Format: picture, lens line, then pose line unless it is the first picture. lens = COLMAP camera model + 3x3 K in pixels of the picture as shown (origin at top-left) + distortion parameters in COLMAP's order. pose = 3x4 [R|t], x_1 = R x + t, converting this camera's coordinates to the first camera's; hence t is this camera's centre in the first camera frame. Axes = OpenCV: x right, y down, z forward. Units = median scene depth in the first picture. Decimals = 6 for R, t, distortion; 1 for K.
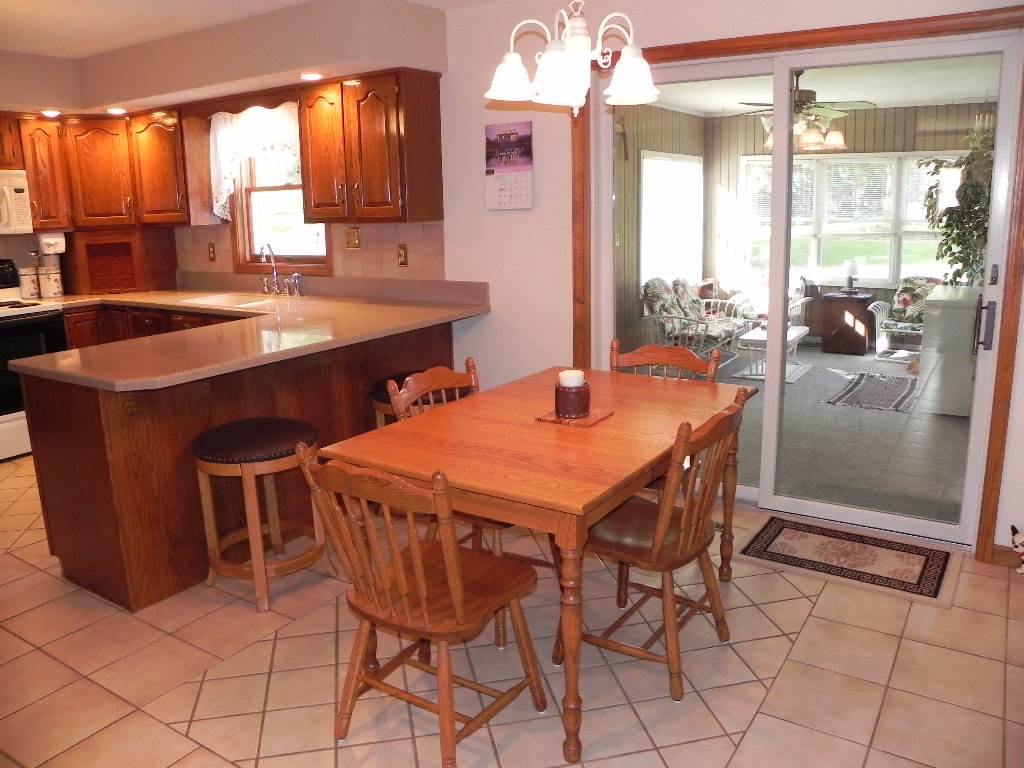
lens RADIAL K [[787.8, 0, 523.8], [0, 787.8, 361.2], [0, 0, 1]] dist [-0.151751, 0.093260]
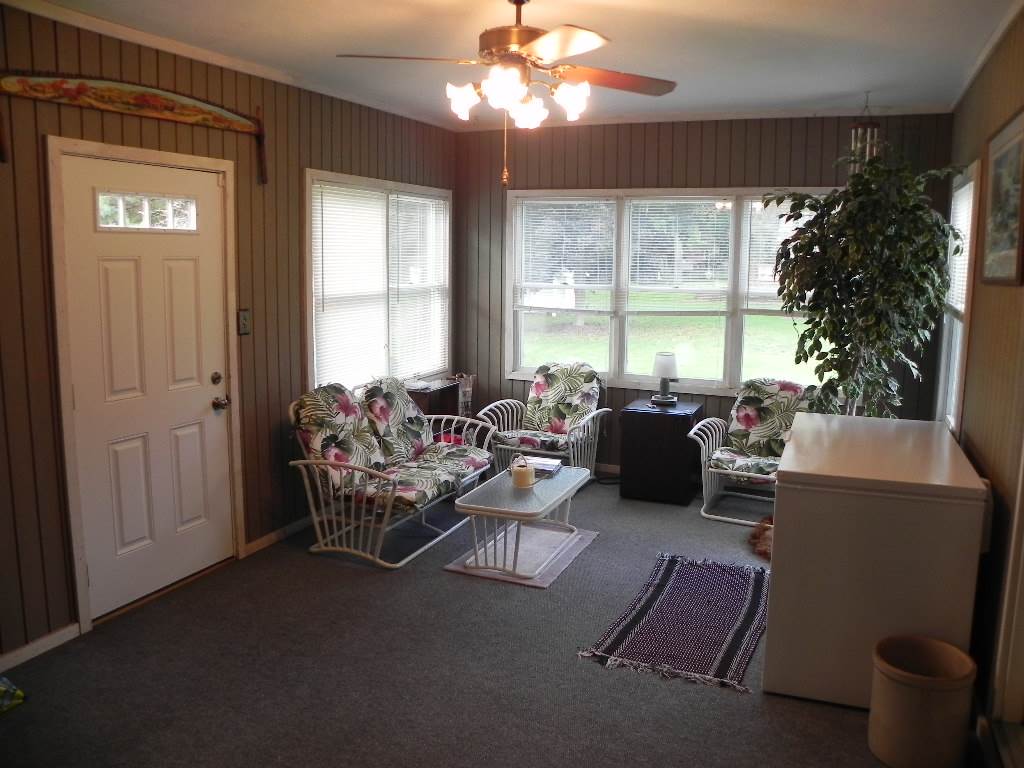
lens RADIAL K [[787.8, 0, 523.8], [0, 787.8, 361.2], [0, 0, 1]] dist [-0.151751, 0.093260]
pose [[0.985791, 0.011839, 0.167557, 0.206810], [-0.000514, 0.997721, -0.067470, -0.083156], [-0.167973, 0.066425, 0.983551, 0.389590]]
